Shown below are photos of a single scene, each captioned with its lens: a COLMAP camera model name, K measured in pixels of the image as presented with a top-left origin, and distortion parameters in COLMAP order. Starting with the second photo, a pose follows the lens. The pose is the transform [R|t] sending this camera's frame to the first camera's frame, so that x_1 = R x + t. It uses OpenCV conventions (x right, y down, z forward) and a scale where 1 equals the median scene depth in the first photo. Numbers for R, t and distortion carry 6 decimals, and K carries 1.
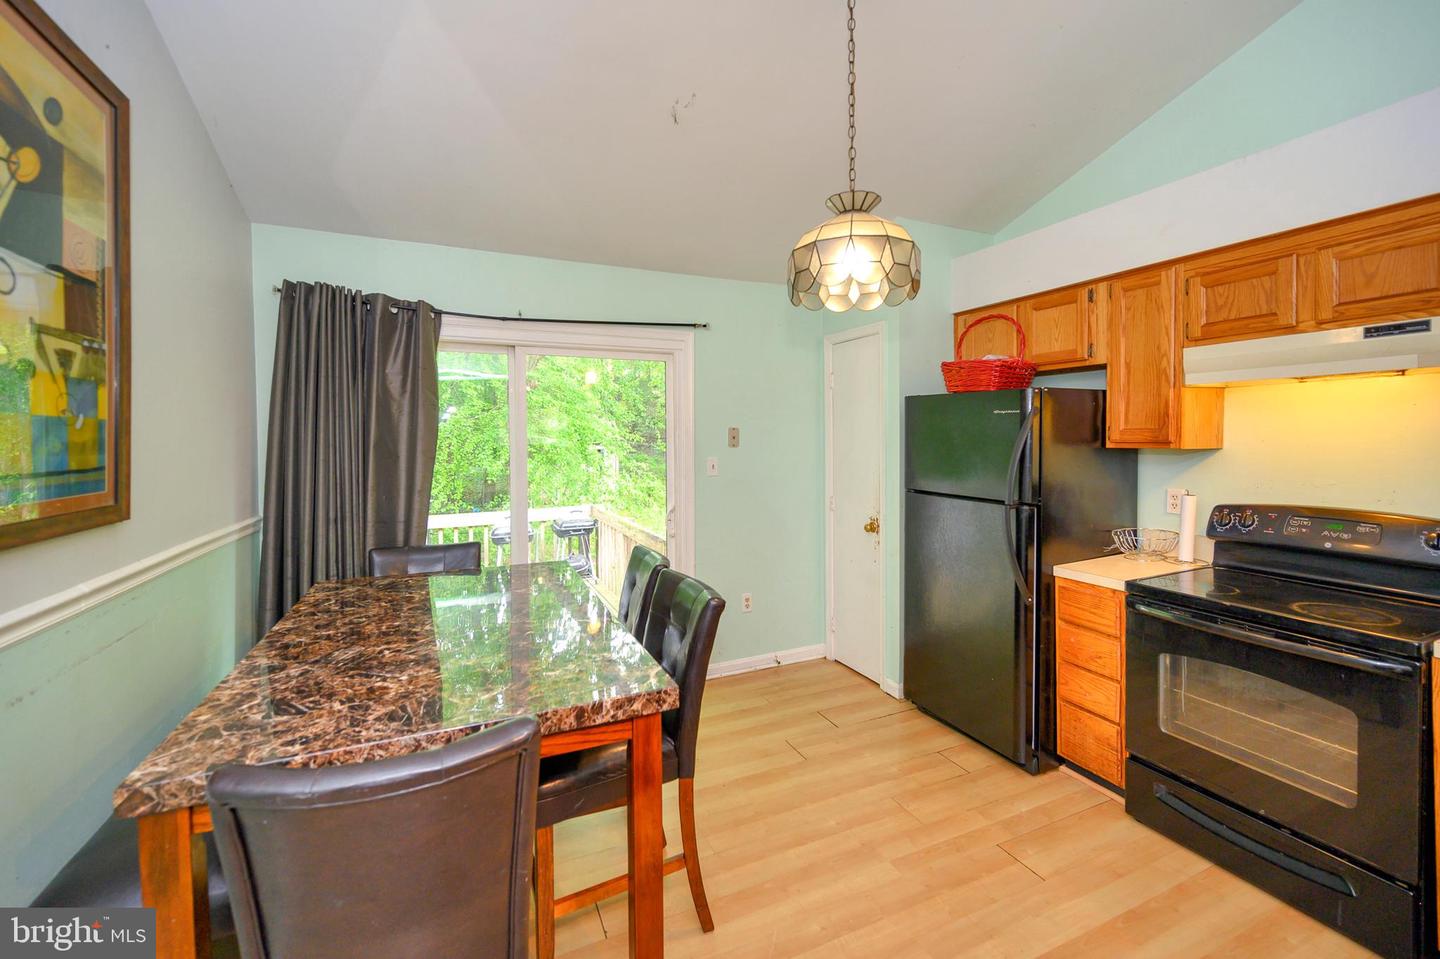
lens RADIAL K [[594.8, 0, 718.3], [0, 594.8, 450.9], [0, 0, 1]] dist [-0.001603, -0.000316]
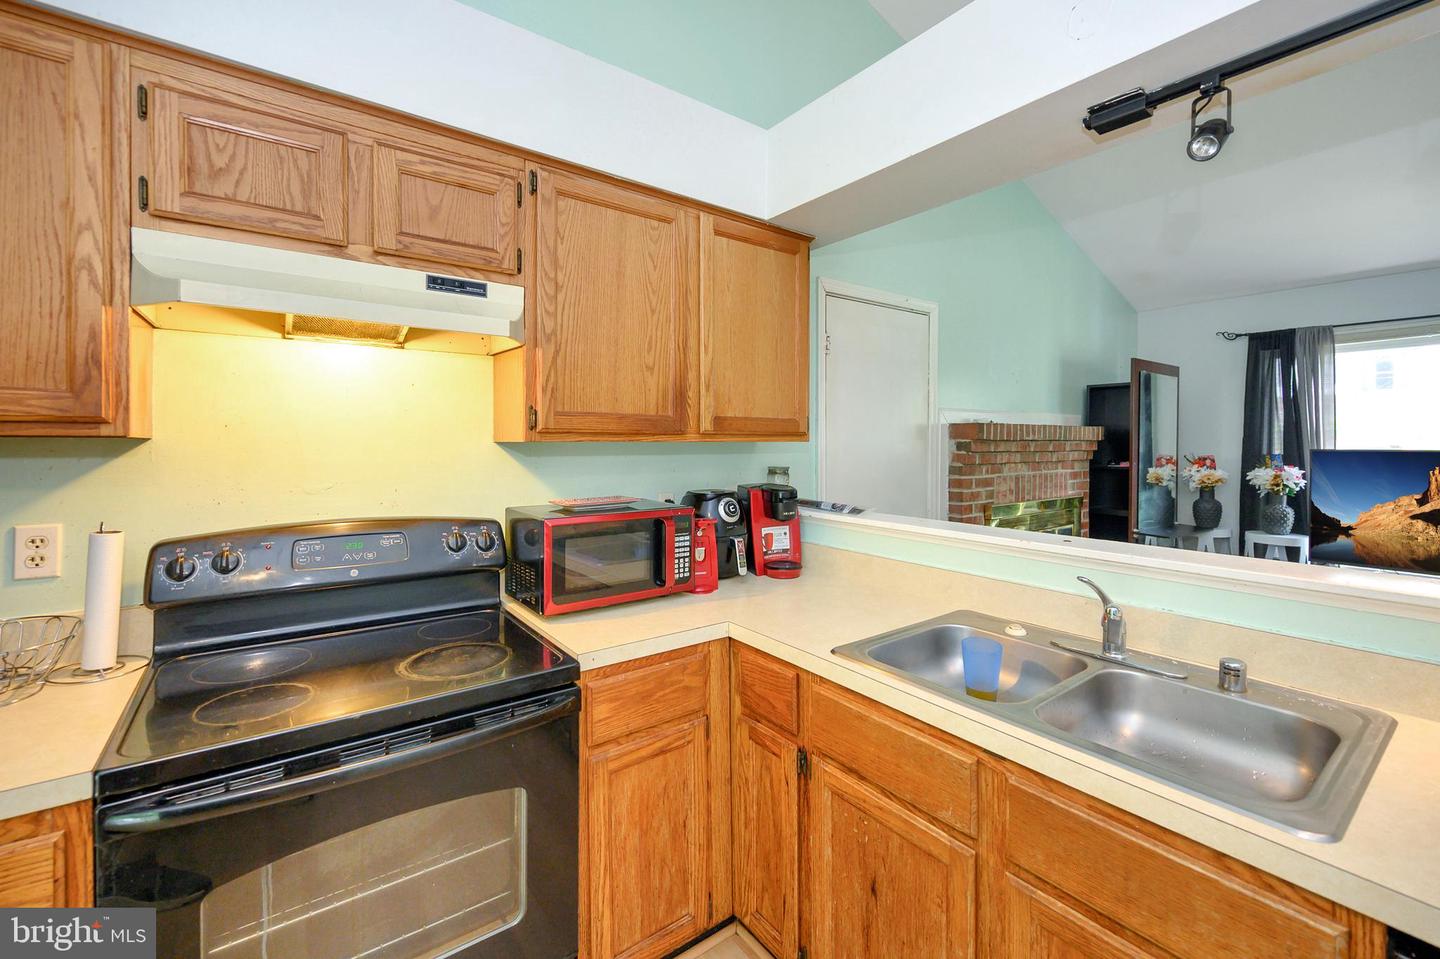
lens RADIAL K [[594.8, 0, 725.9], [0, 594.8, 447.0], [0, 0, 1]] dist [-0.001603, -0.000316]
pose [[-0.217240, 0.000135, 0.976118, 0.211257], [0.023388, 0.999714, 0.005067, 0.014089], [-0.975838, 0.023930, -0.217181, 0.638034]]
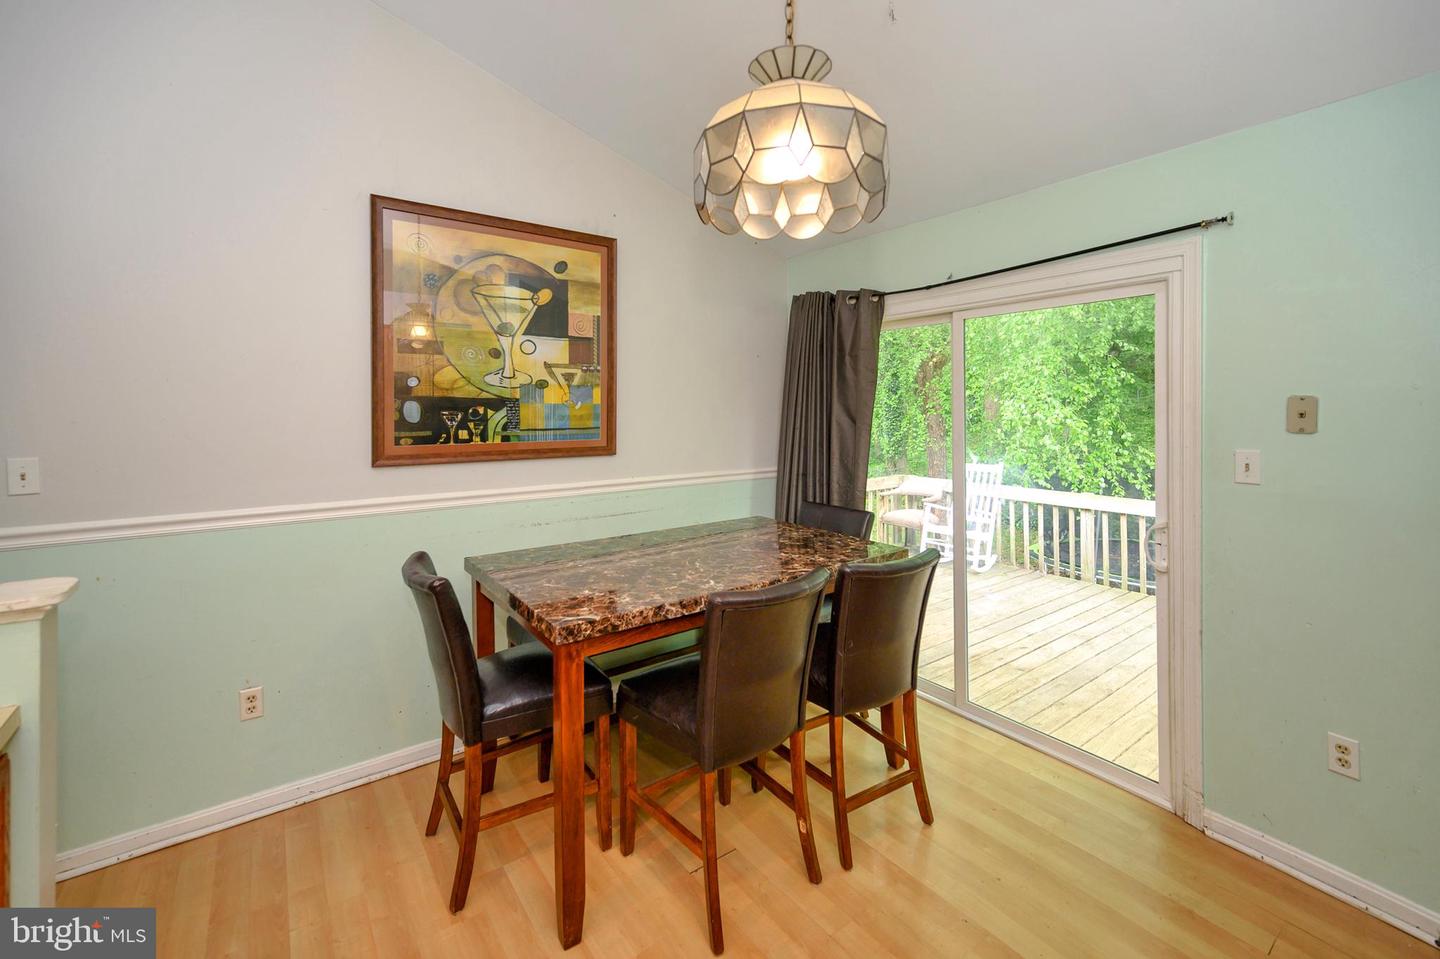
lens RADIAL K [[594.8, 0, 717.3], [0, 594.8, 416.5], [0, 0, 1]] dist [-0.001603, -0.000316]
pose [[0.203053, 0.017206, -0.979017, 0.647429], [-0.019655, 0.999716, 0.013494, -0.027763], [0.978971, 0.016503, 0.203333, 0.609468]]
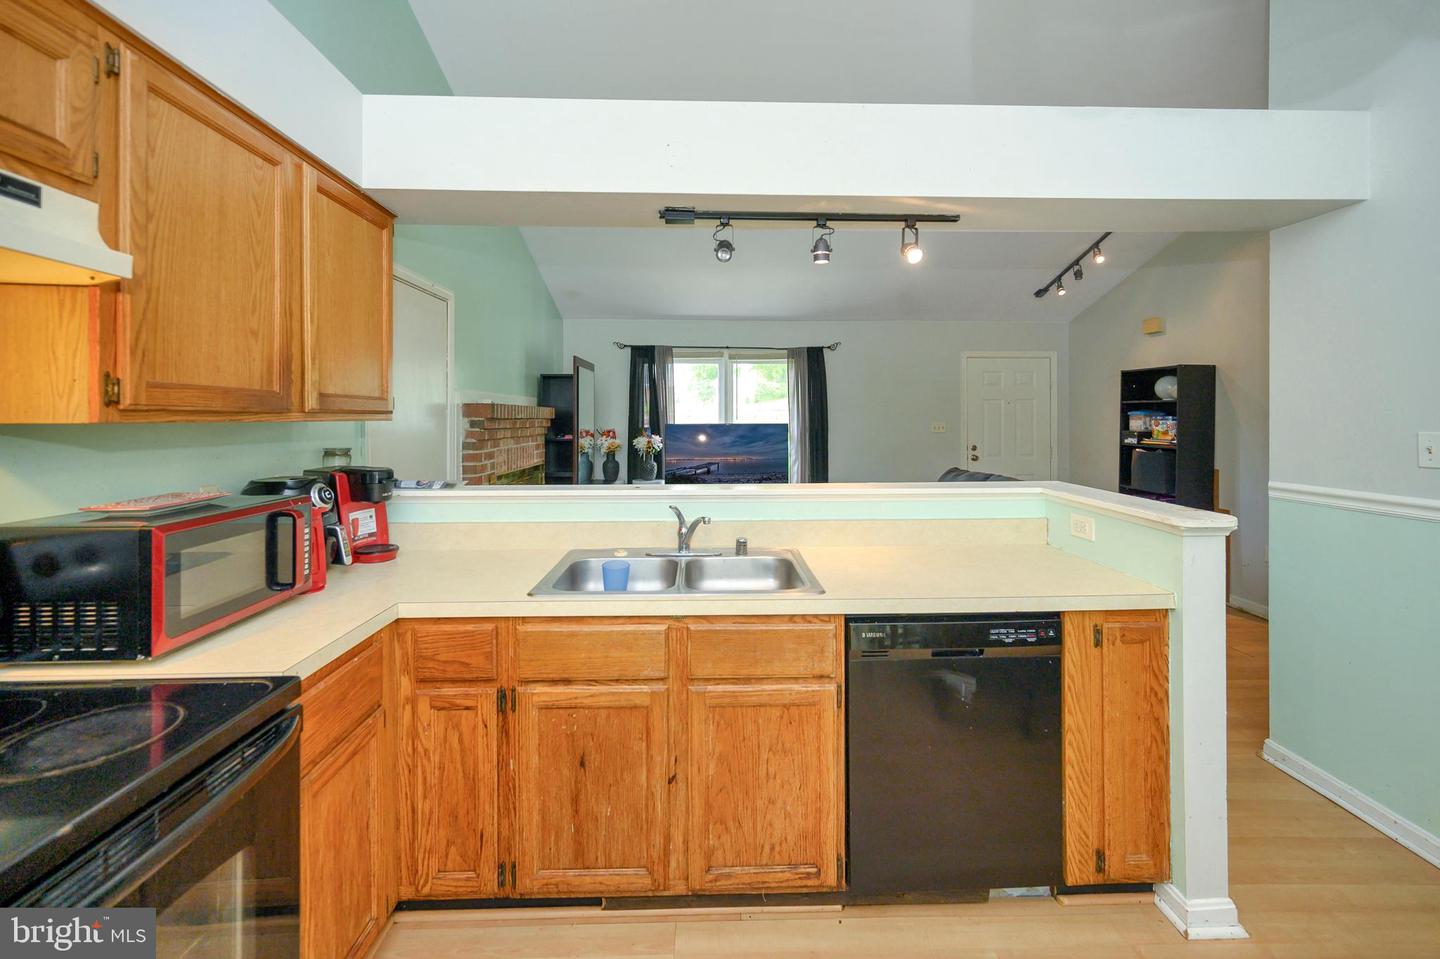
lens RADIAL K [[594.8, 0, 709.2], [0, 594.8, 418.1], [0, 0, 1]] dist [-0.001603, -0.000316]
pose [[-0.919700, 0.011259, 0.392461, 0.284664], [0.019241, 0.999680, 0.016411, 0.003971], [-0.392151, 0.022644, -0.919622, 0.965365]]
